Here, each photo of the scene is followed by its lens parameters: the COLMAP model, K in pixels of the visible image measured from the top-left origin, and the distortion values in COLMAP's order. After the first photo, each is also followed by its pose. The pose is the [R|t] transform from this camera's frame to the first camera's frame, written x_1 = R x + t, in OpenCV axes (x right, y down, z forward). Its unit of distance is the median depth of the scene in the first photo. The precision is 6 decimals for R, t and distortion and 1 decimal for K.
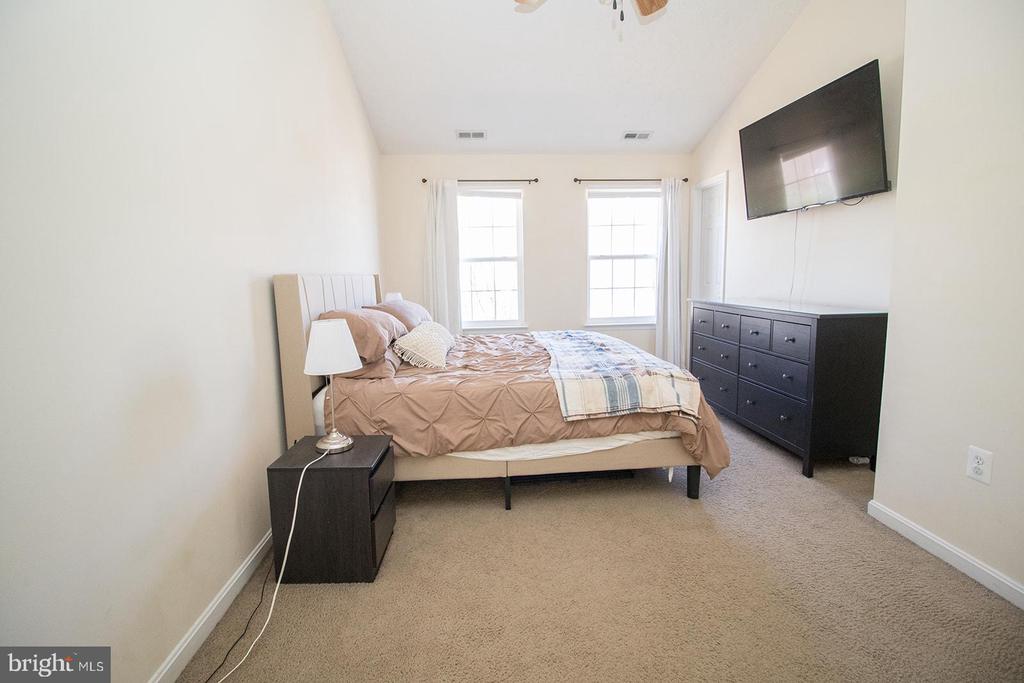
lens RADIAL K [[471.1, 0, 510.8], [0, 471.1, 338.8], [0, 0, 1]] dist [-0.001783, -0.012226]
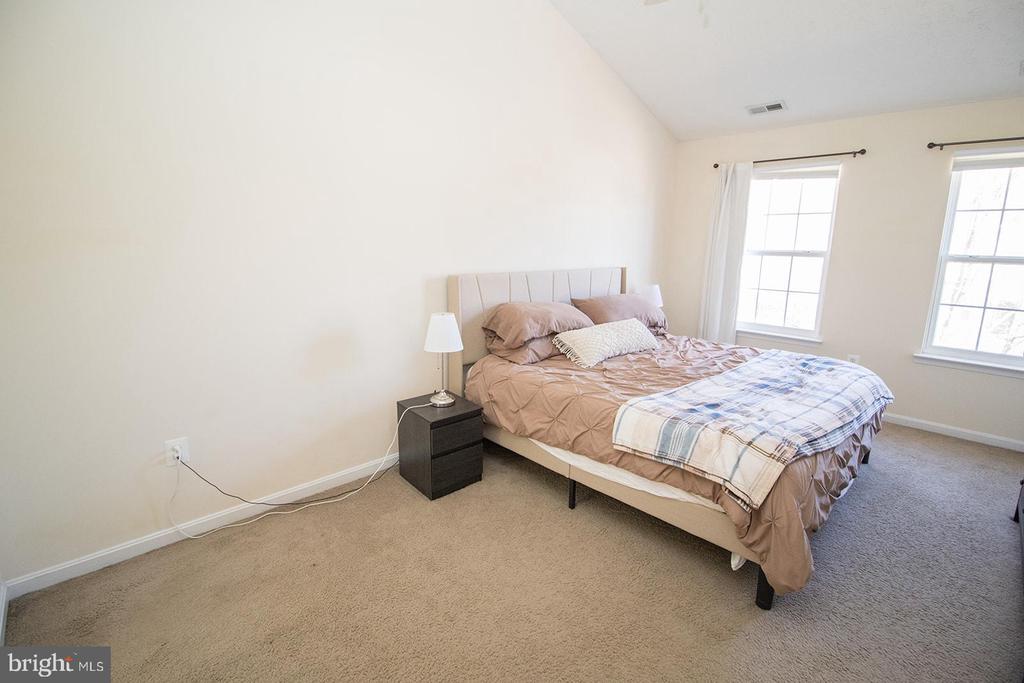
lens RADIAL K [[471.1, 0, 511.9], [0, 471.1, 338.7], [0, 0, 1]] dist [-0.001783, -0.012226]
pose [[0.629759, 0.186142, -0.754158, 0.670309], [-0.130829, 0.982412, 0.133231, -0.147676], [0.765694, 0.014762, 0.643035, 0.206810]]
